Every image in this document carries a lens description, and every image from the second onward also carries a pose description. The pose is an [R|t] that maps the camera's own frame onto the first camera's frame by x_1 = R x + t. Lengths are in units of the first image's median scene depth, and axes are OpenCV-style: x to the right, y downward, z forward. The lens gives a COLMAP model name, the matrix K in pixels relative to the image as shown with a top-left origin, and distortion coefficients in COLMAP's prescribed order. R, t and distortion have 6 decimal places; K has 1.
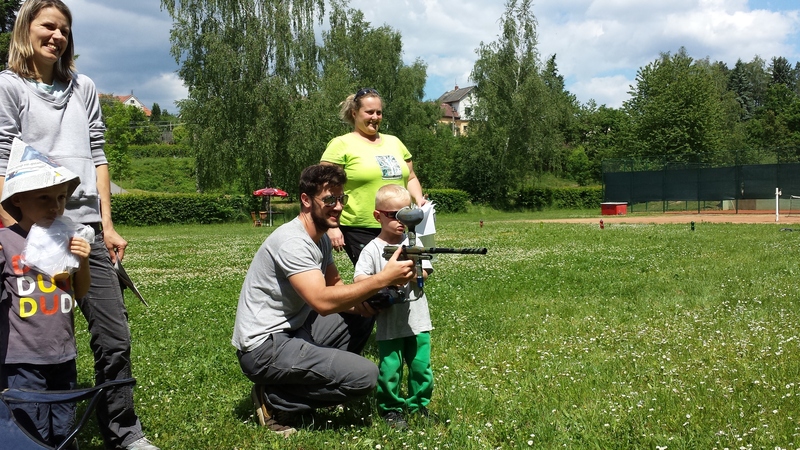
lens RADIAL K [[736.6, 0, 410.4], [0, 736.6, 224.6], [0, 0, 1]] dist [0.136335, -0.339137]
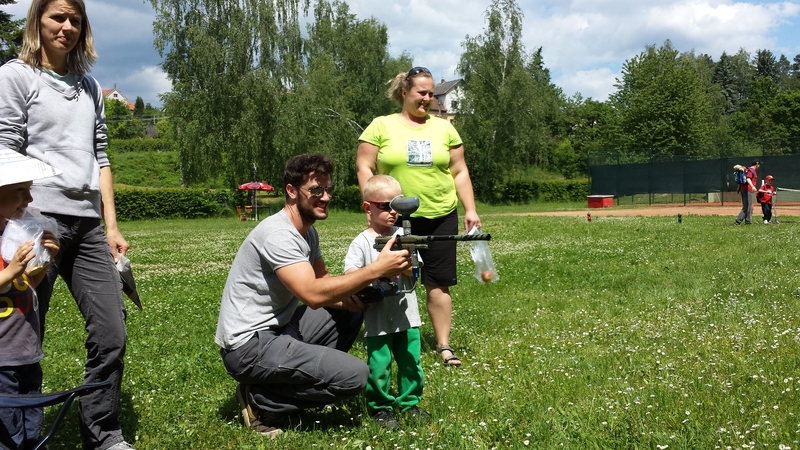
lens RADIAL K [[737.6, 0, 410.2], [0, 737.6, 224.5], [0, 0, 1]] dist [0.140819, -0.356071]
pose [[0.999833, -0.004596, 0.017690, -0.000353], [0.004452, 0.999957, 0.008170, 0.000139], [-0.017727, -0.008090, 0.999810, 0.002732]]
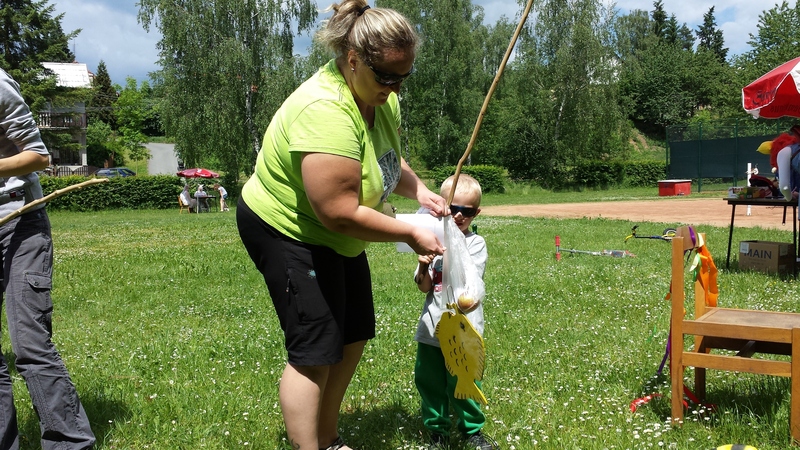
lens RADIAL K [[736.6, 0, 410.4], [0, 736.6, 224.6], [0, 0, 1]] dist [0.136335, -0.339137]
pose [[0.970850, 0.006883, -0.239589, 0.241507], [0.001461, 0.999399, 0.034631, -0.012725], [0.239683, -0.033971, 0.970257, 0.207472]]
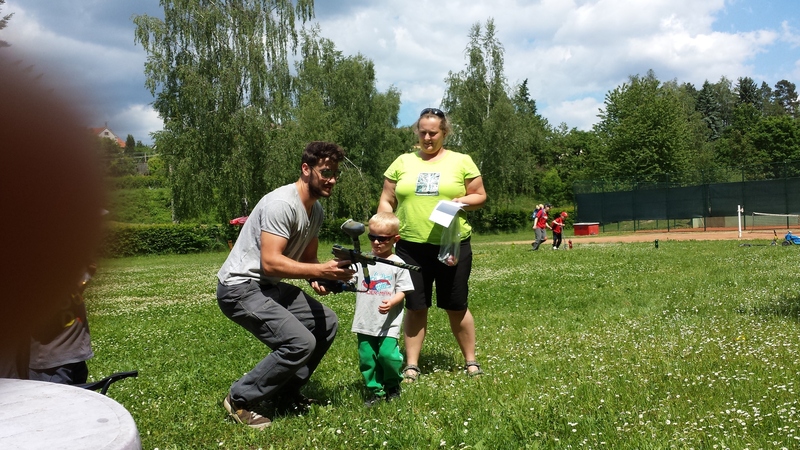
lens RADIAL K [[736.6, 0, 410.4], [0, 736.6, 224.6], [0, 0, 1]] dist [0.136335, -0.339137]
pose [[0.999284, -0.023443, 0.029692, 0.002981], [0.024434, 0.999141, -0.033467, 0.000711], [-0.028882, 0.034169, 0.998999, -0.013823]]
